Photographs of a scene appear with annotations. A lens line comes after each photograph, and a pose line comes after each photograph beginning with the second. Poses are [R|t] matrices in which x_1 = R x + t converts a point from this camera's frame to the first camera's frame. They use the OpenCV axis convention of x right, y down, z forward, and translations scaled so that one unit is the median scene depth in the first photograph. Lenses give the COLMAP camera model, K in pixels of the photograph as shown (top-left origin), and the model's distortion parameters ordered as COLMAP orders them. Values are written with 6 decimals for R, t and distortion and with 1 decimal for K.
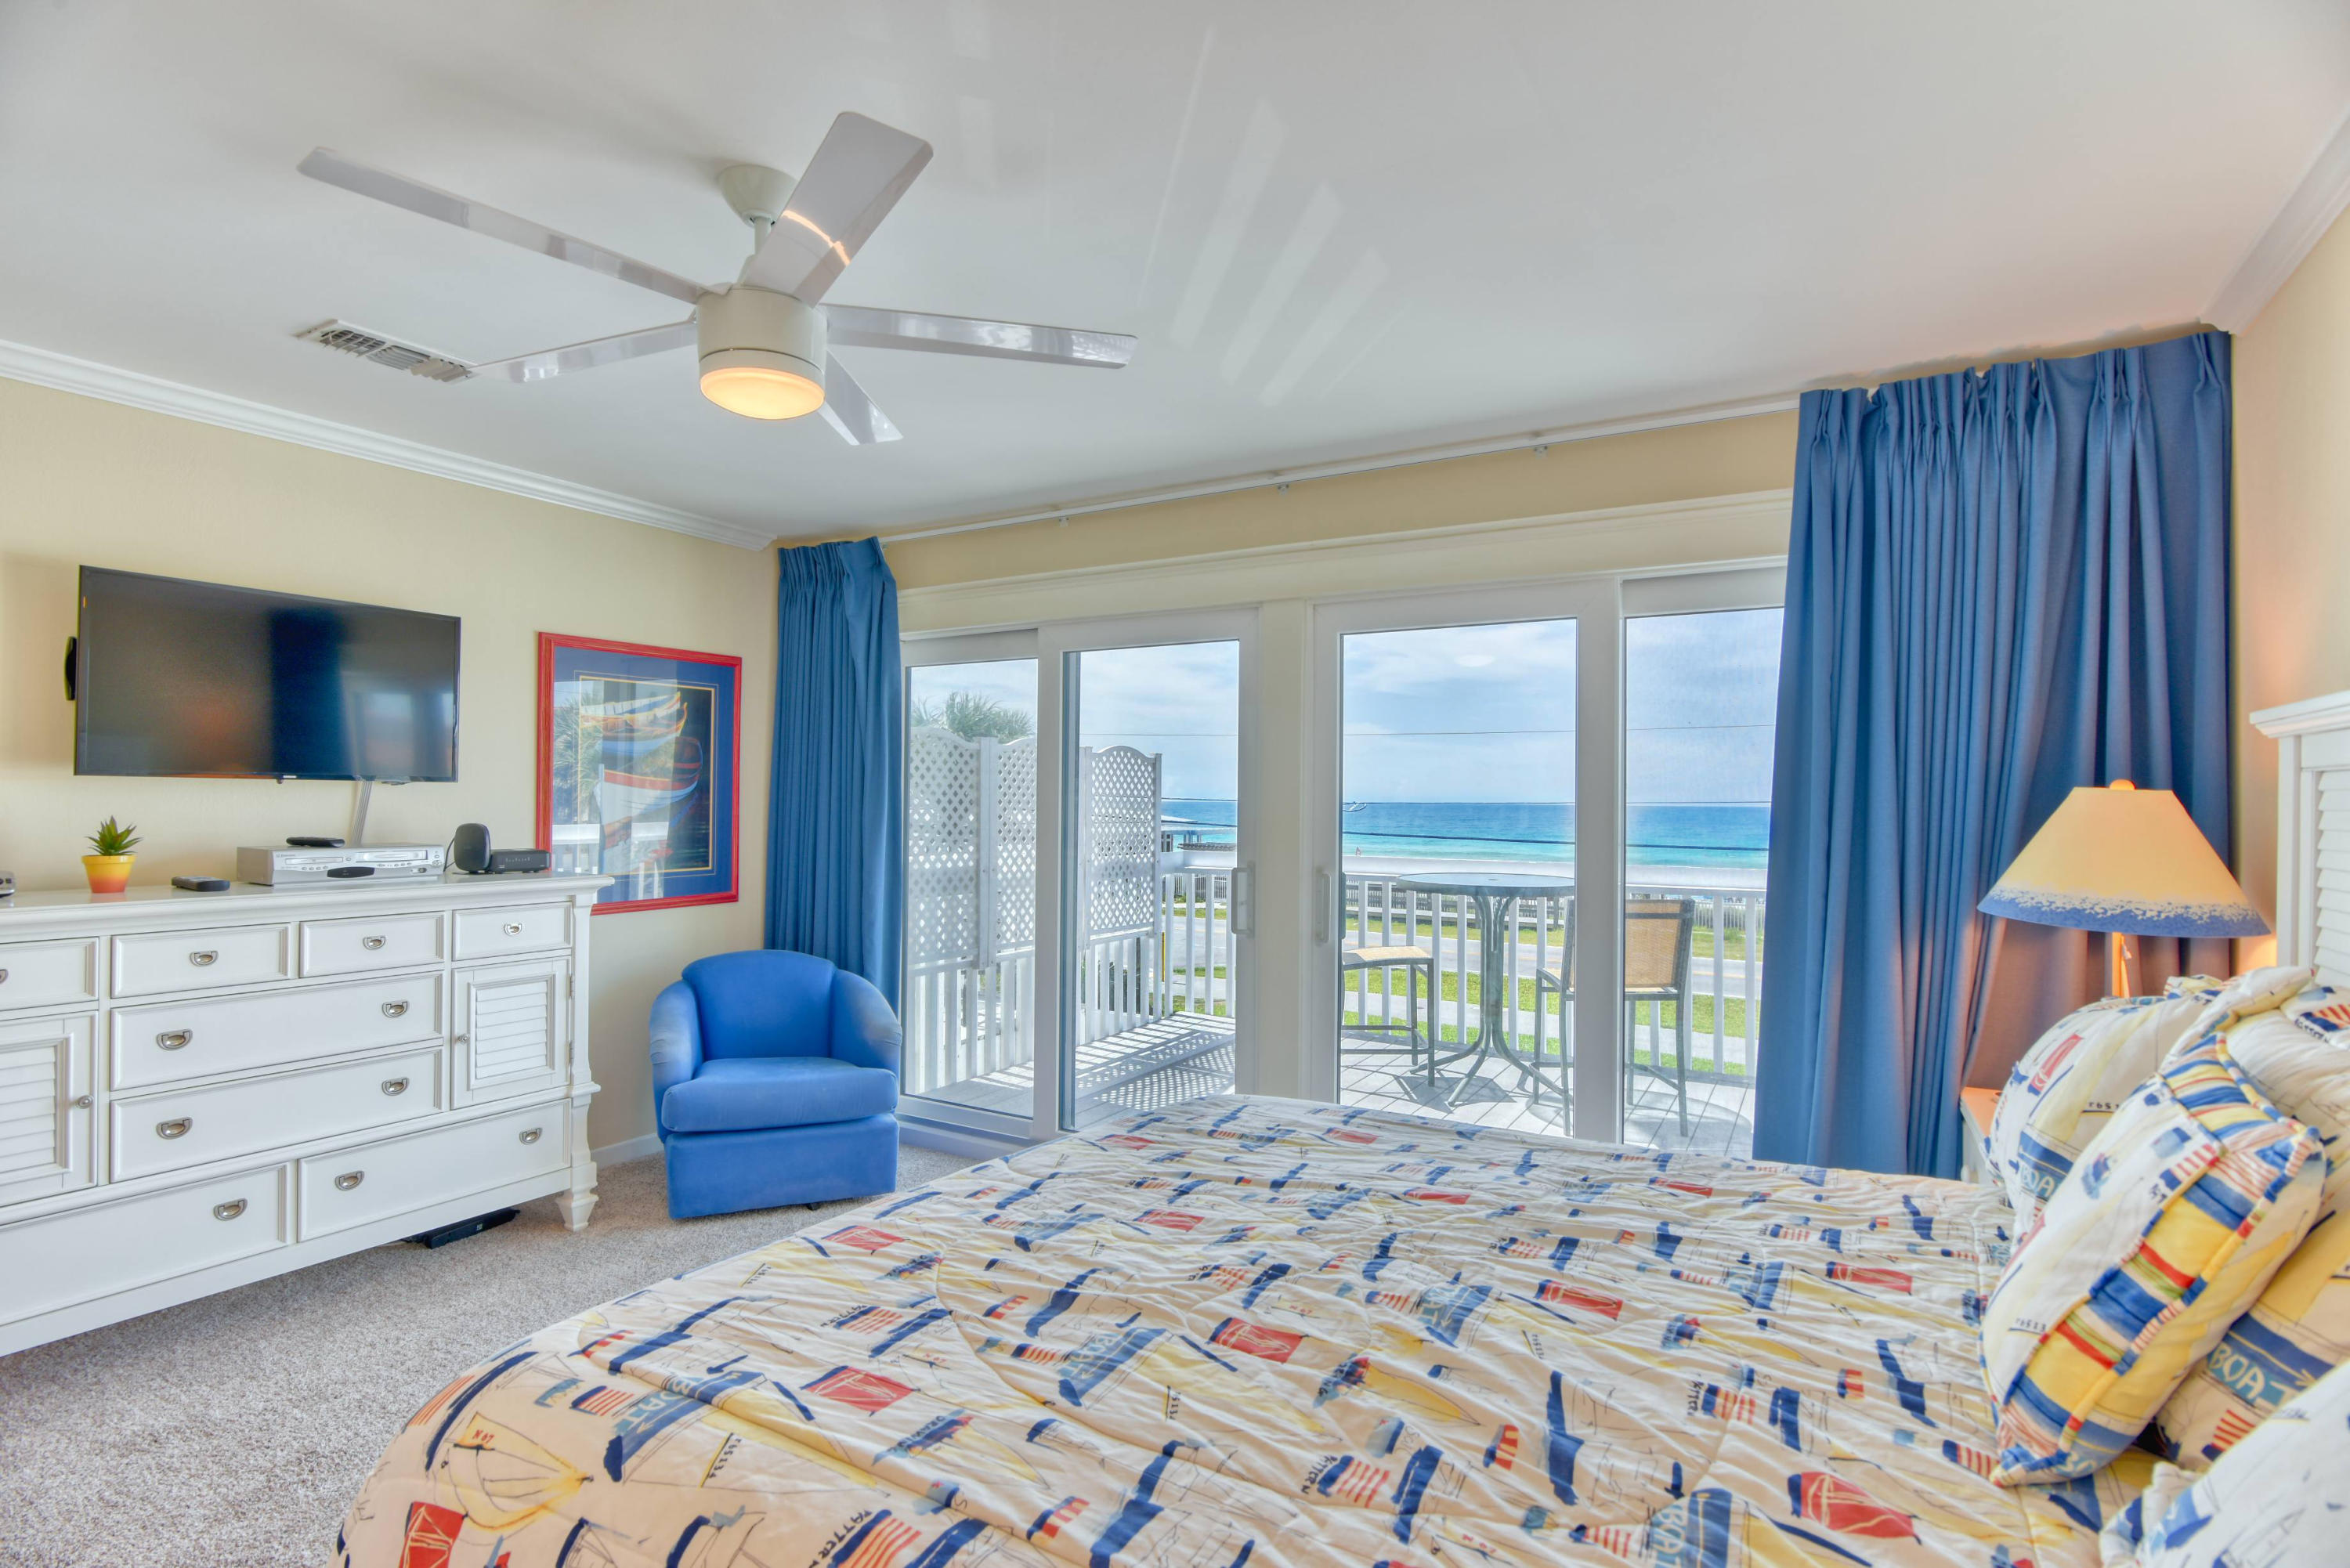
lens RADIAL K [[1129.7, 0, 1232.1], [0, 1129.7, 787.8], [0, 0, 1]] dist [-0.020694, 0.000338]
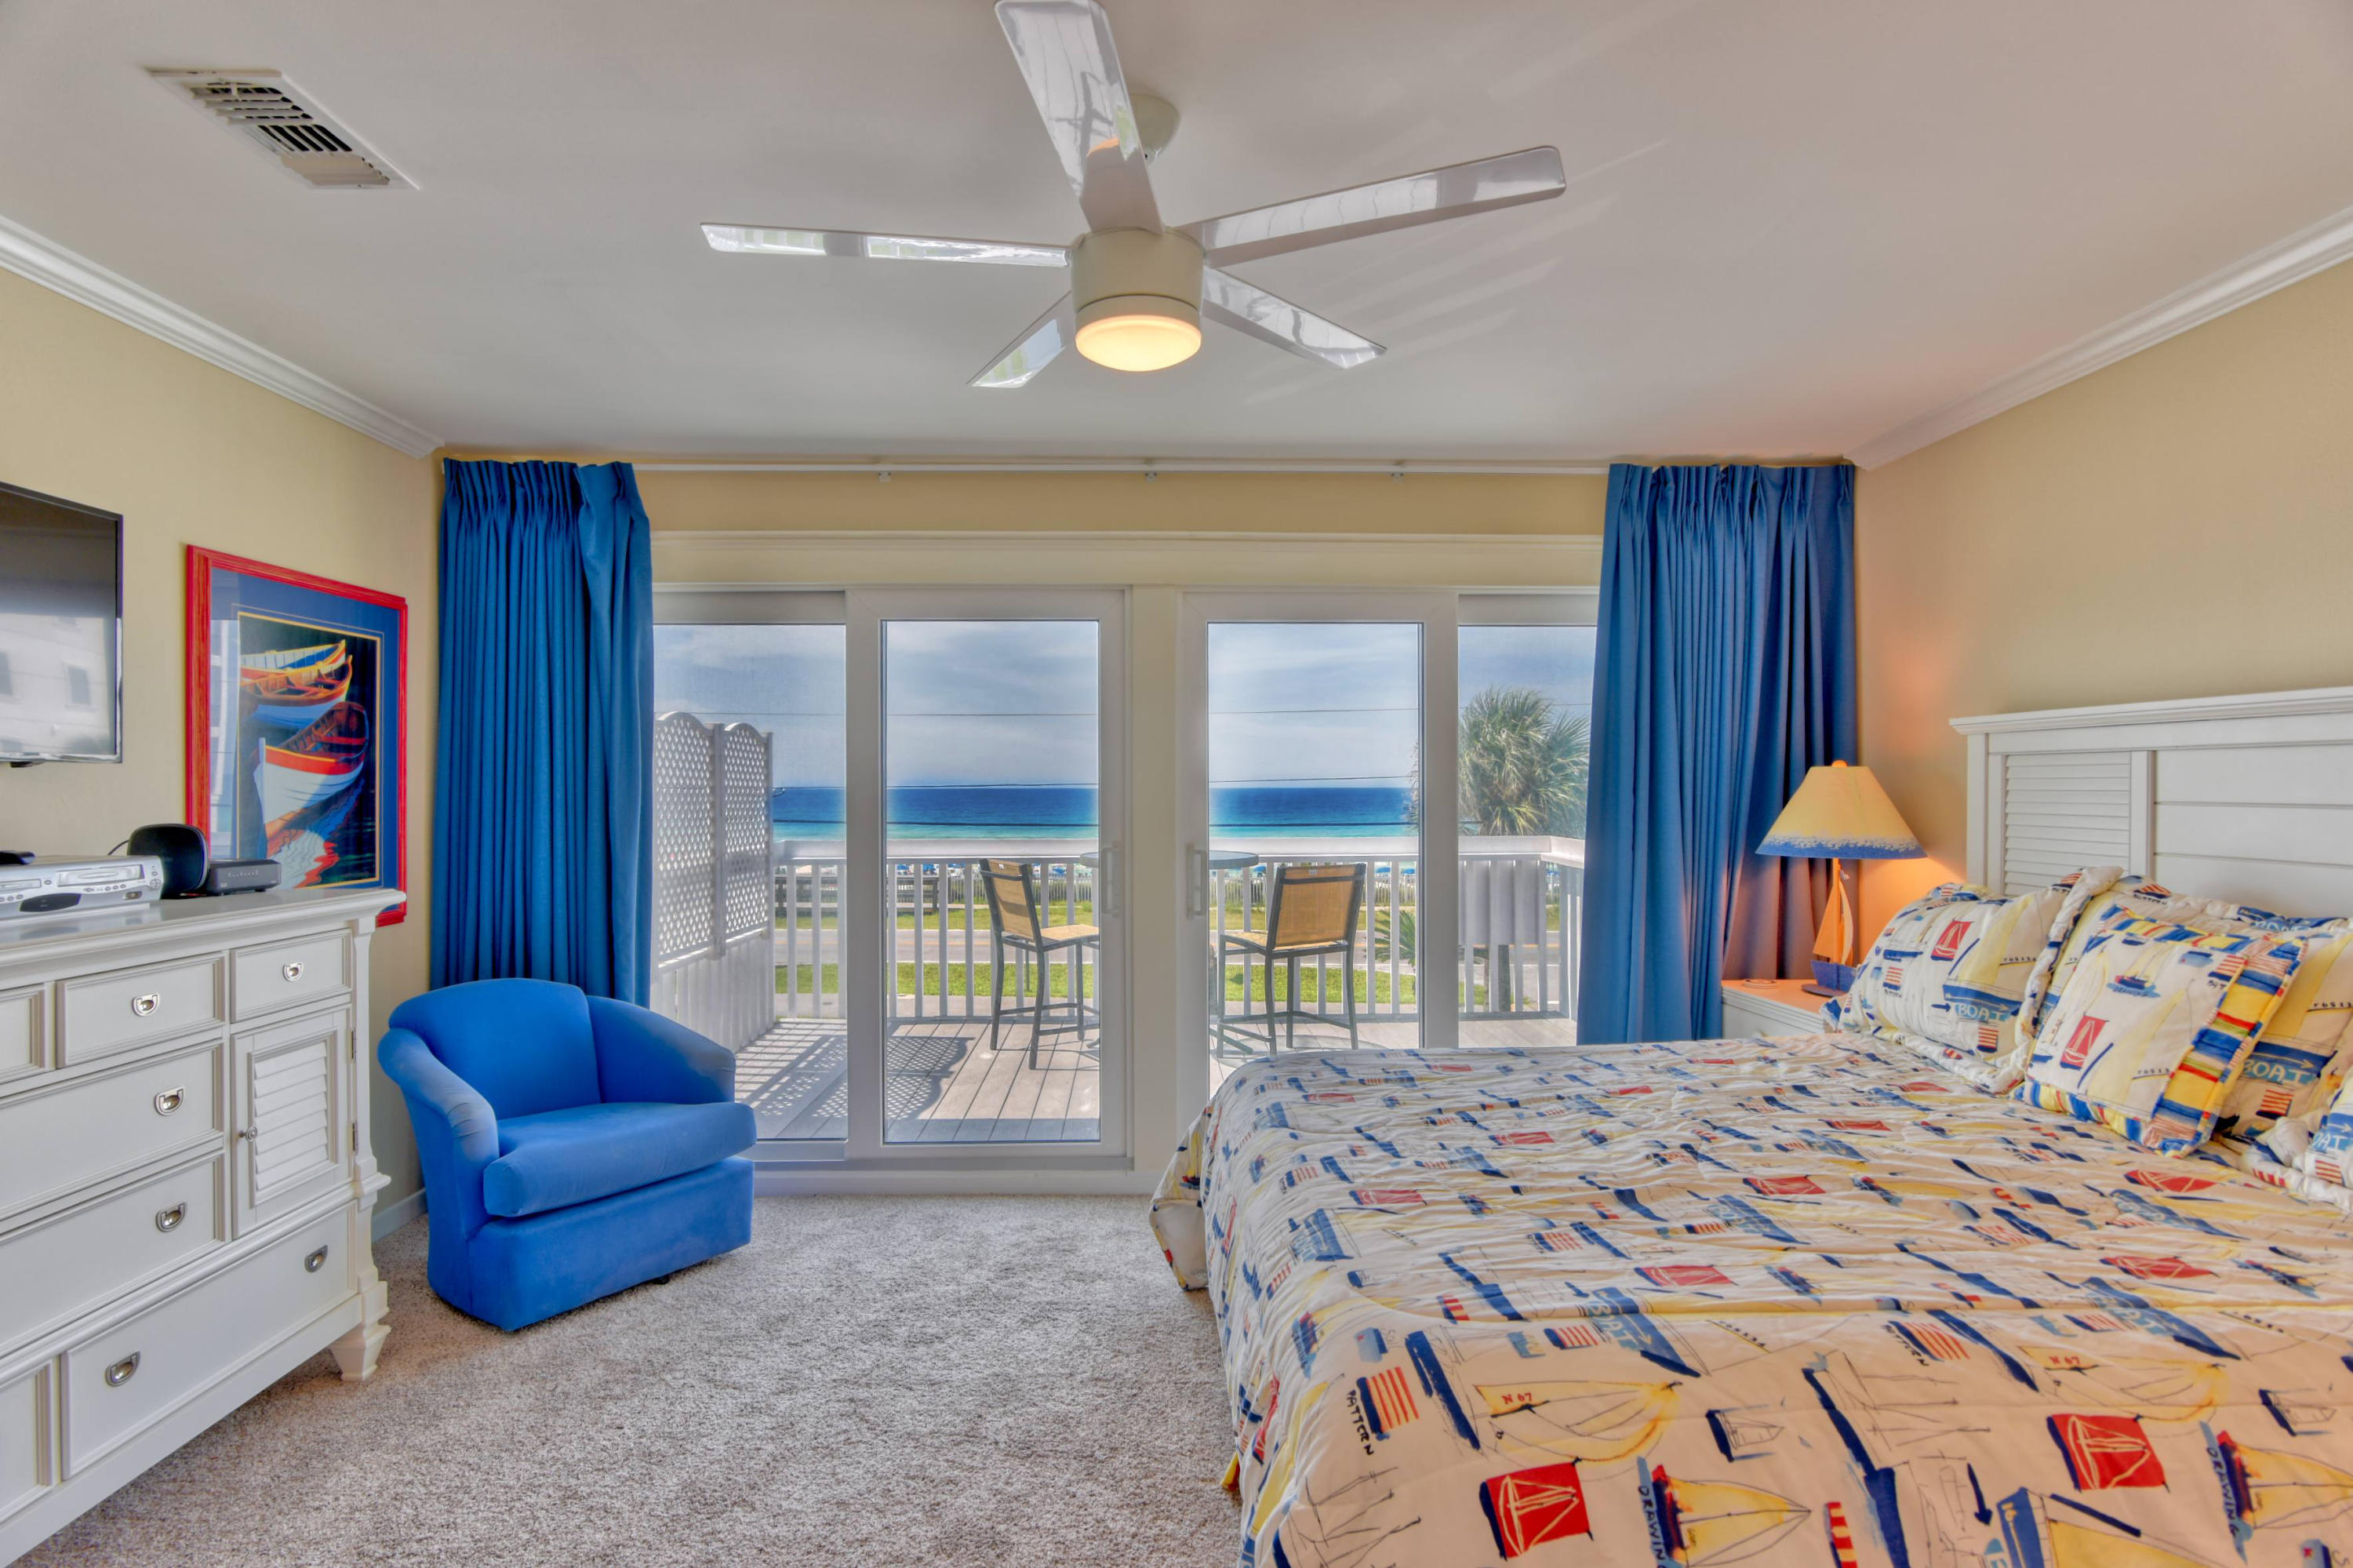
lens RADIAL K [[1163.6, 0, 1176.5], [0, 1163.6, 784.0], [0, 0, 1]] dist [-0.017462, -0.000576]
pose [[0.853896, -0.009142, 0.520363, -0.613920], [0.003600, 0.999926, 0.011659, 0.002201], [-0.520431, -0.008083, 0.853865, 0.106971]]
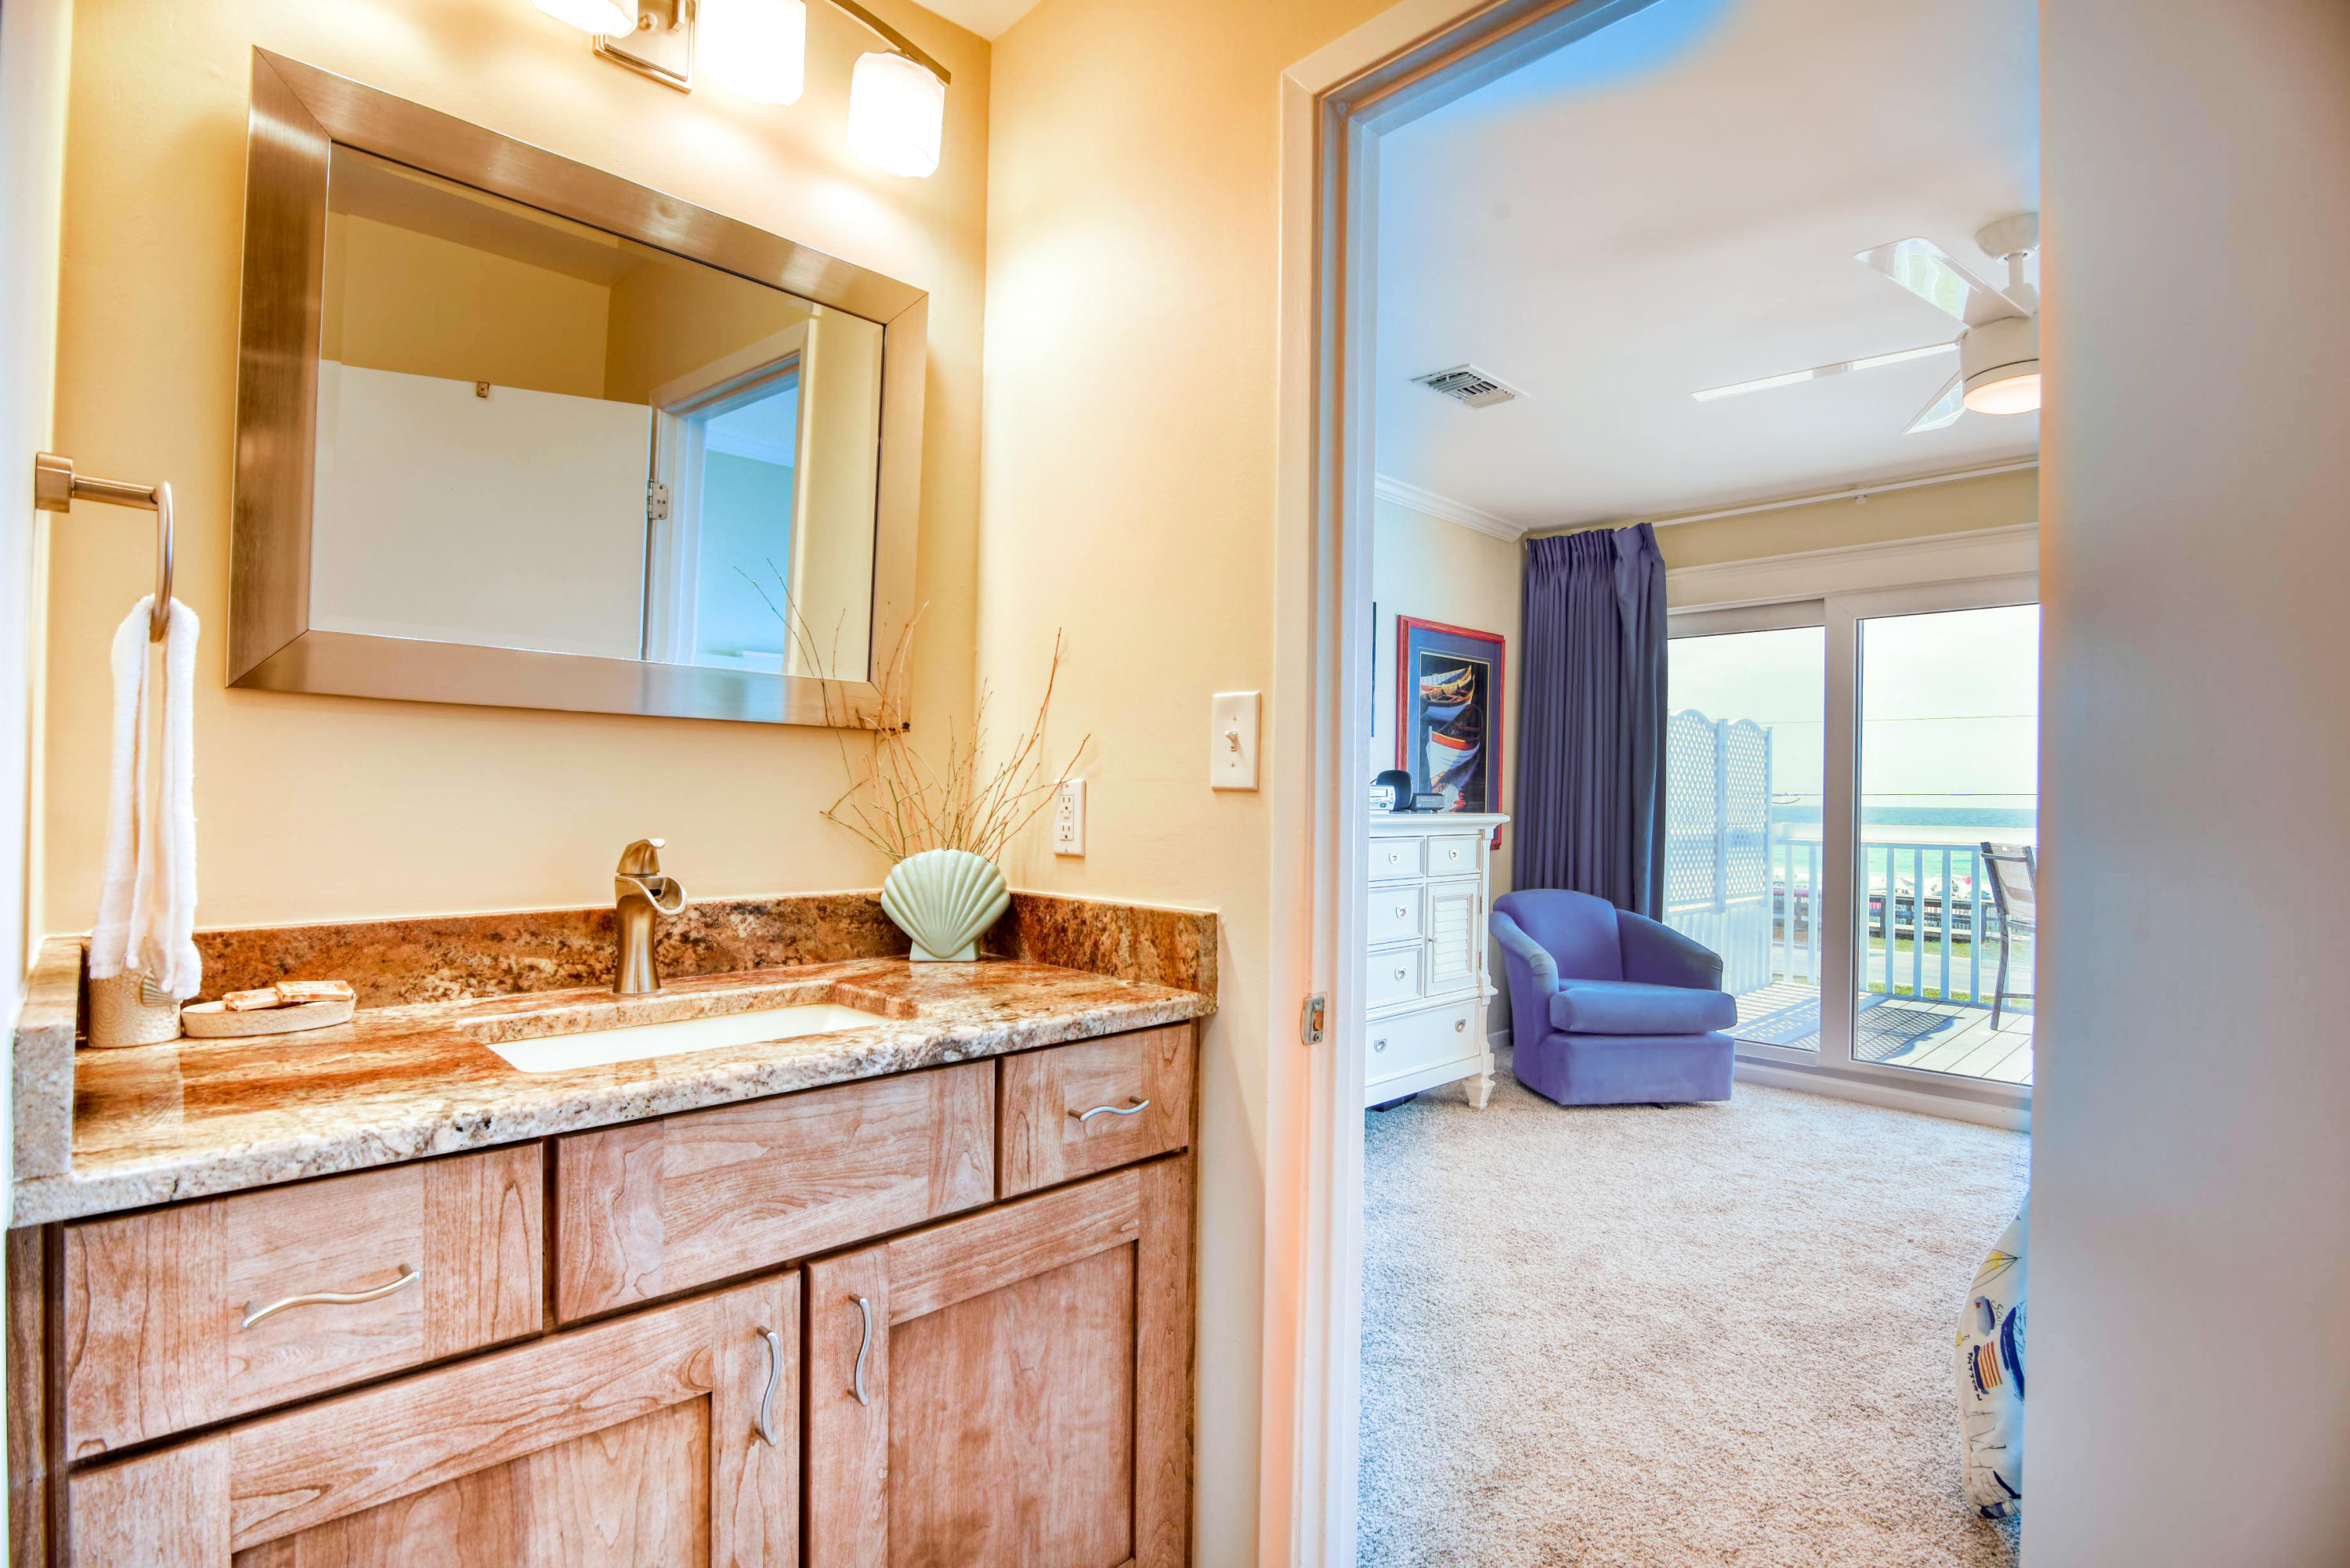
lens RADIAL K [[1145.2, 0, 1162.2], [0, 1145.2, 787.0], [0, 0, 1]] dist [-0.016279, -0.001050]
pose [[0.955849, 0.006690, -0.293782, -0.655563], [-0.007465, 0.999971, -0.001518, 0.064456], [0.293763, 0.003644, 0.955871, -0.324690]]
